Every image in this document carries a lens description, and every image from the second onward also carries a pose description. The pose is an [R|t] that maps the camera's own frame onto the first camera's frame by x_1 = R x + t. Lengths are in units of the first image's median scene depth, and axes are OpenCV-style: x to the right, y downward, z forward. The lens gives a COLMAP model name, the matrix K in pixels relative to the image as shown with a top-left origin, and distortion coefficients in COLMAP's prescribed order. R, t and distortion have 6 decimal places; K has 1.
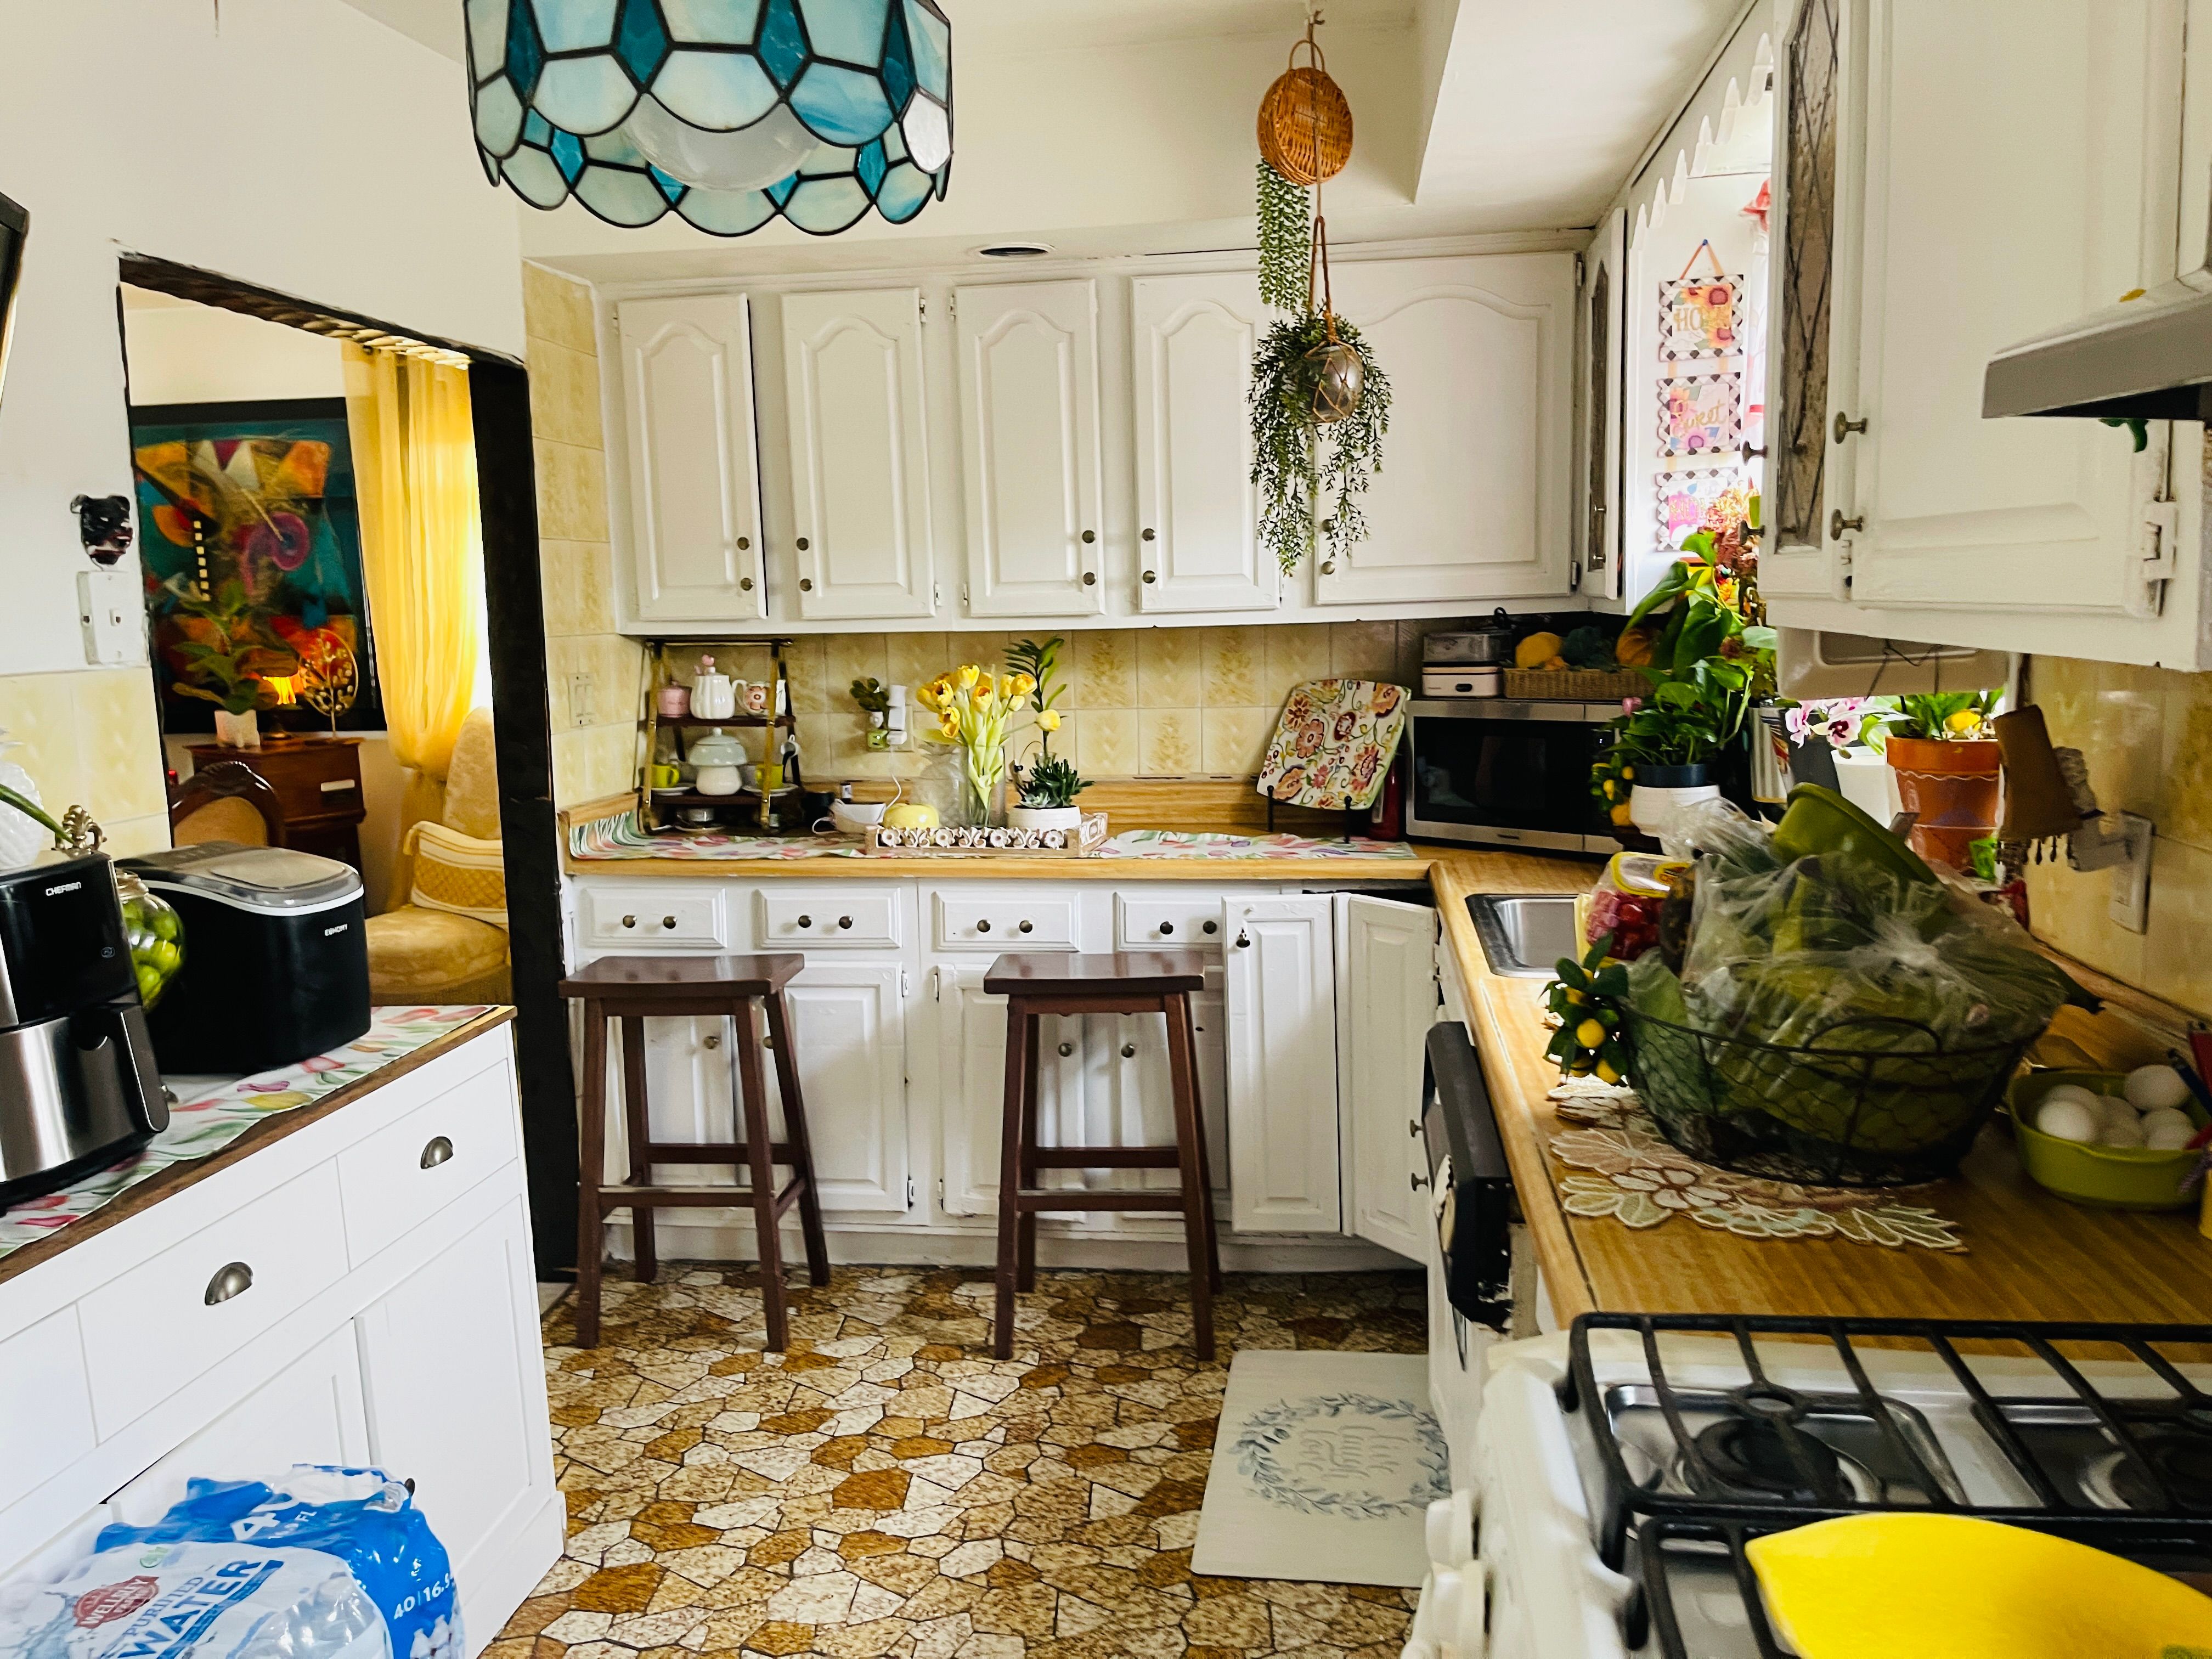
lens RADIAL K [[1681.1, 0, 1097.6], [0, 1681.1, 837.5], [0, 0, 1]] dist [0.063433, -0.079114]
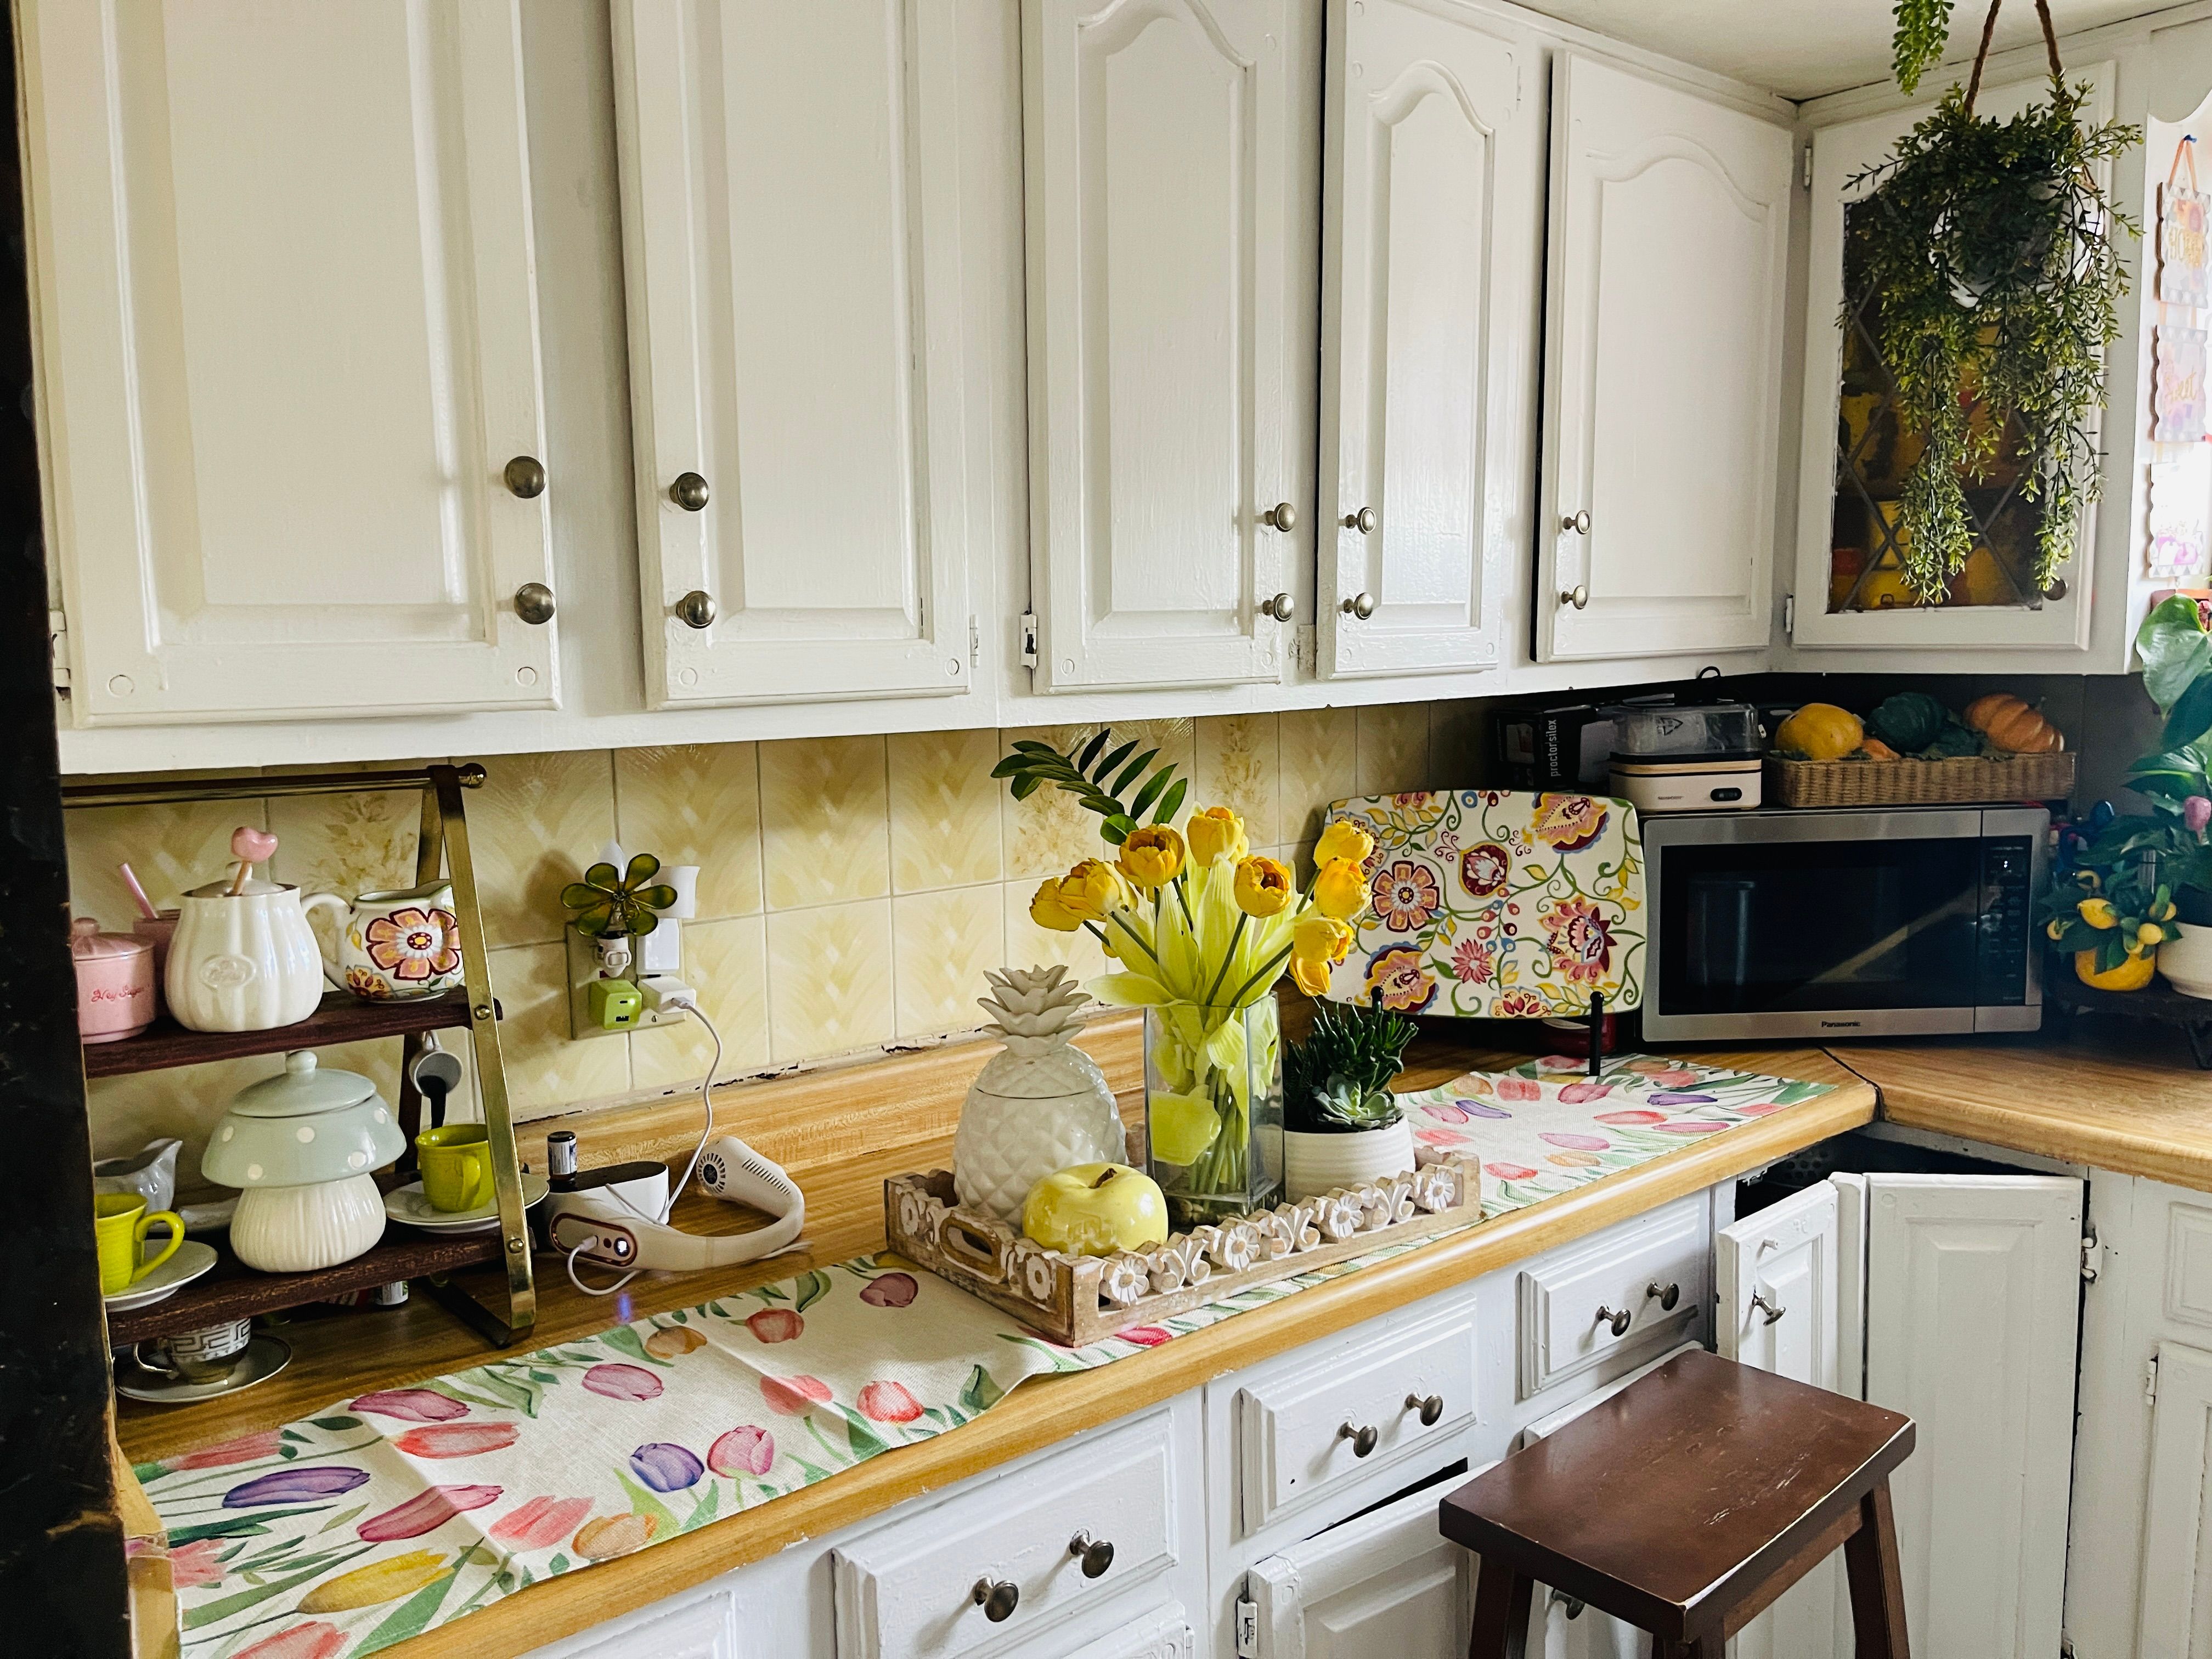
lens RADIAL K [[1681.1, 0, 1110.9], [0, 1681.1, 835.7], [0, 0, 1]] dist [0.063433, -0.079114]
pose [[0.675697, -0.076429, 0.733207, -0.426401], [0.106818, 0.994265, 0.005202, -0.109361], [-0.729400, 0.074804, 0.679985, 0.800725]]
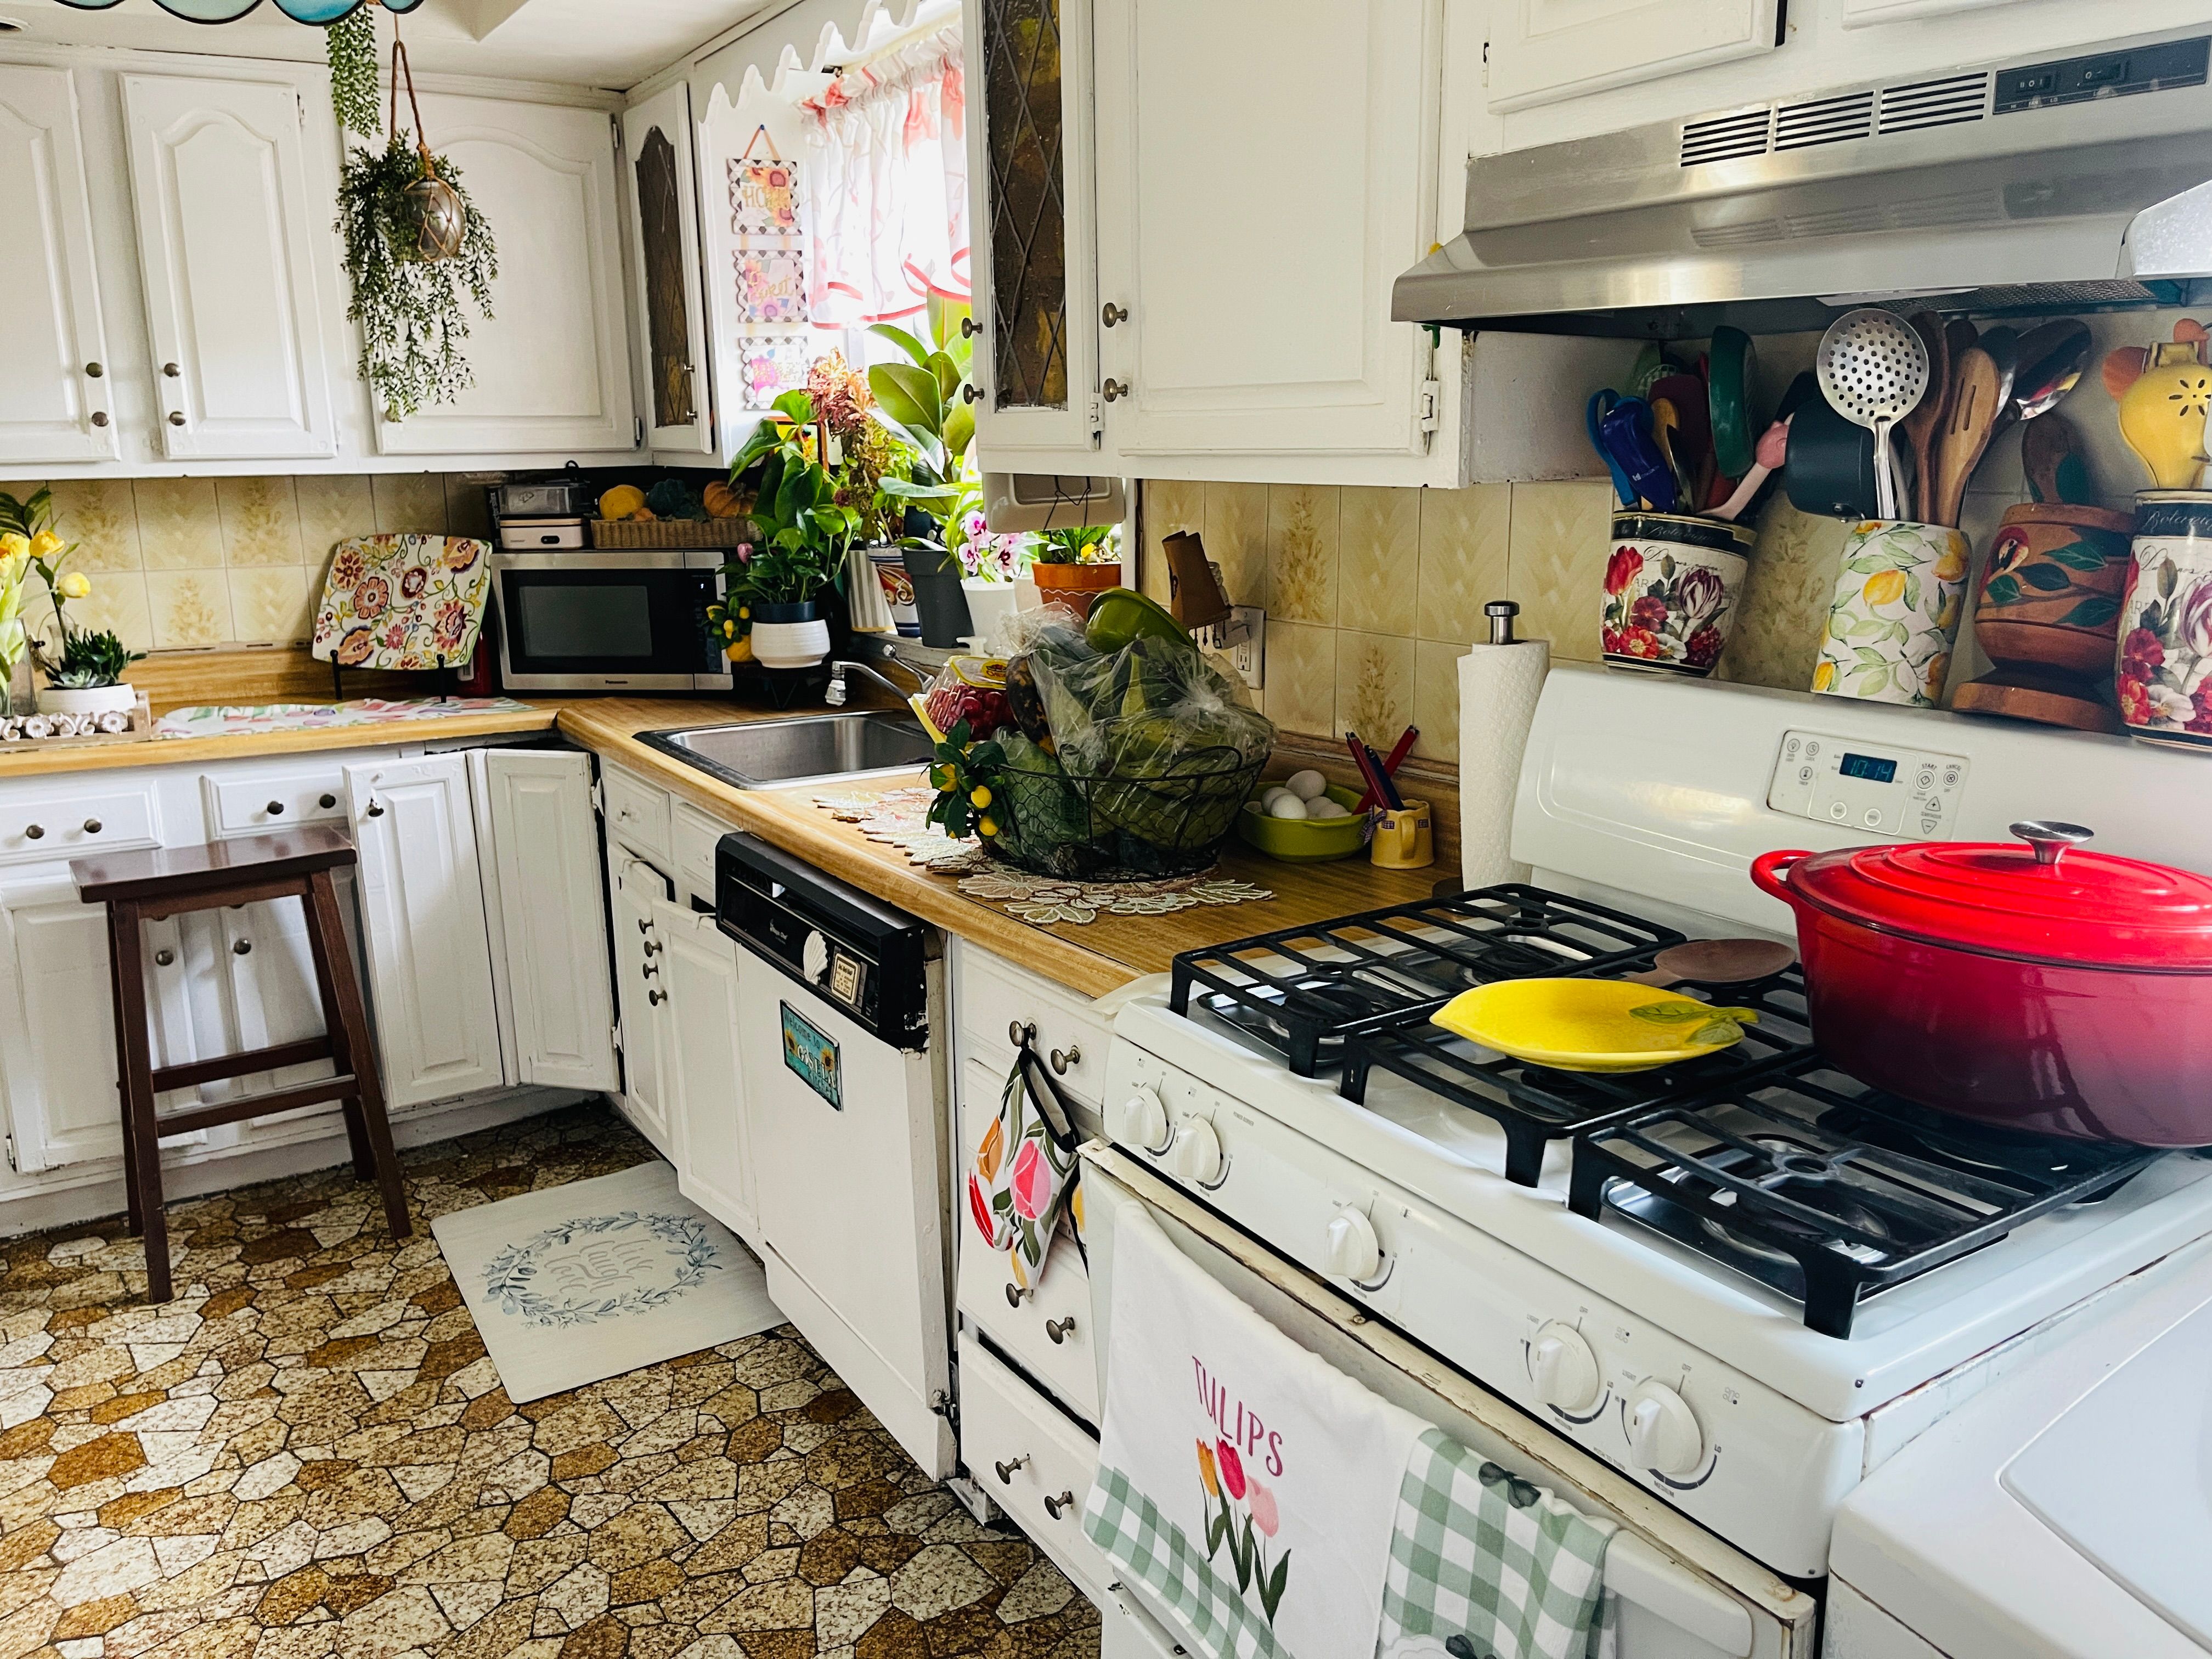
lens RADIAL K [[1681.1, 0, 1122.7], [0, 1681.1, 837.0], [0, 0, 1]] dist [0.063433, -0.079114]
pose [[0.762740, -0.130389, 0.633424, -0.205753], [0.082334, 0.991072, 0.104867, 0.011176], [-0.641442, -0.027833, 0.766666, -0.012416]]
